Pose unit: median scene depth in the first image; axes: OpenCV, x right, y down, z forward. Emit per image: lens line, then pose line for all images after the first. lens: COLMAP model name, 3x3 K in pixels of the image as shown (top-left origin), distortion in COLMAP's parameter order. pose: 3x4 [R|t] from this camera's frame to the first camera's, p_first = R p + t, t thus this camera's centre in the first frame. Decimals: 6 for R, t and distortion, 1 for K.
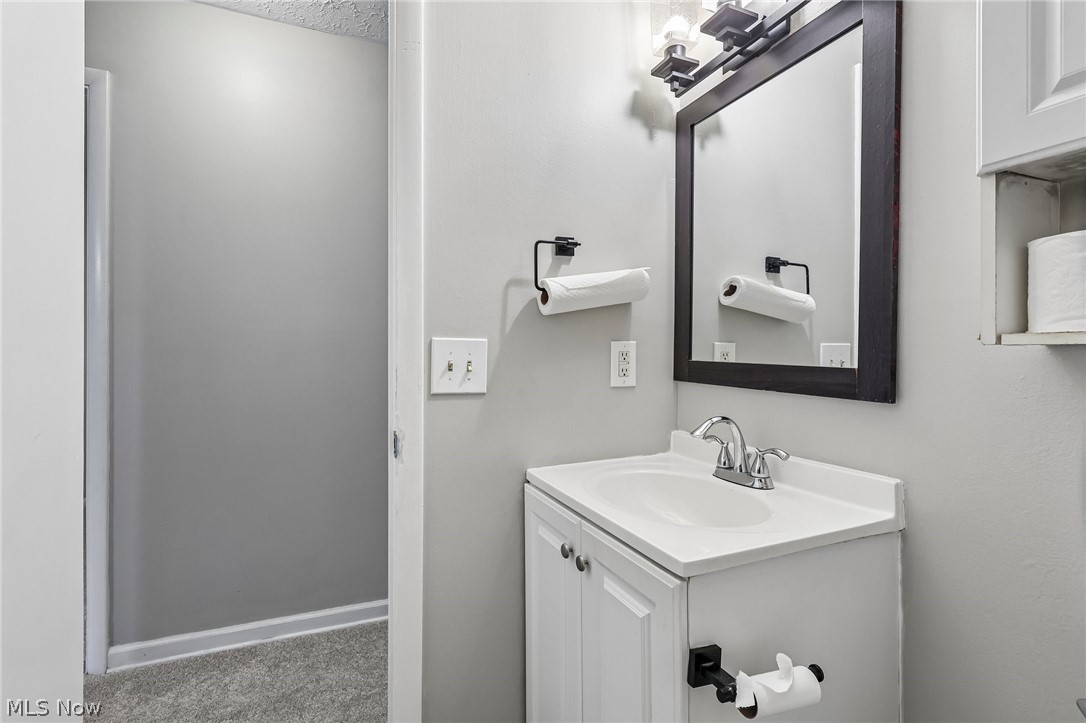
lens RADIAL K [[506.8, 0, 540.2], [0, 506.8, 359.4], [0, 0, 1]] dist [-0.000511, 0.000194]
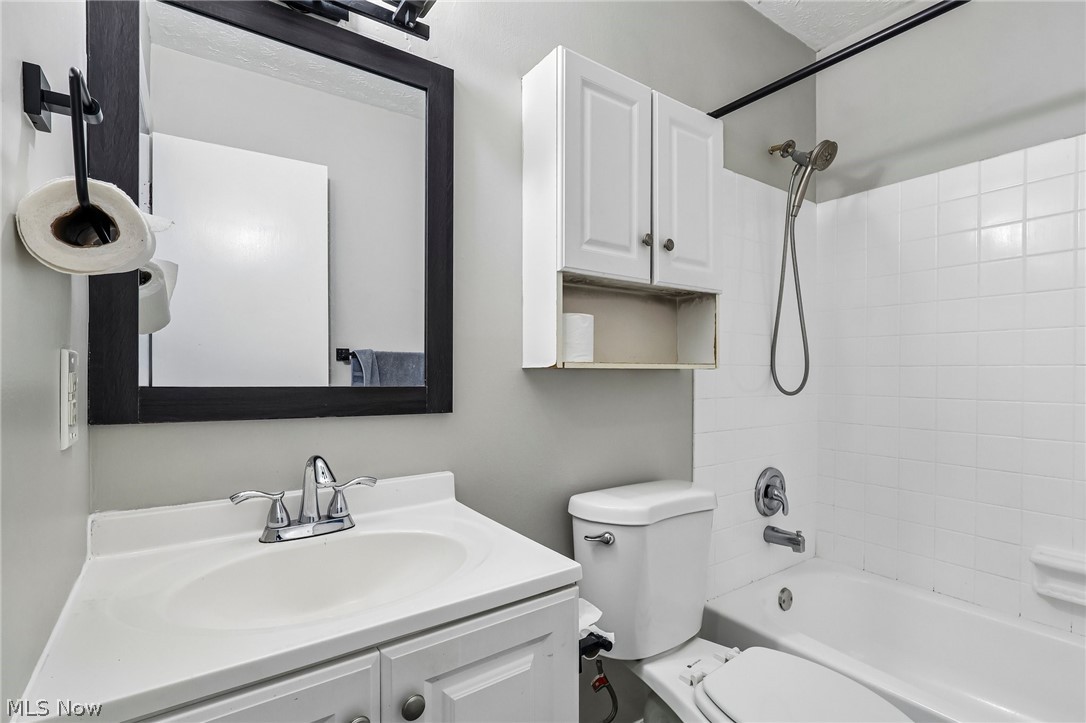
lens RADIAL K [[504.6, 0, 539.6], [0, 504.6, 375.6], [0, 0, 1]] dist [-0.000875, 0.000301]
pose [[-0.194092, -0.008709, 0.980945, -0.571093], [0.018352, 0.999753, 0.012507, -0.017084], [-0.980812, 0.020430, -0.193884, 0.967699]]
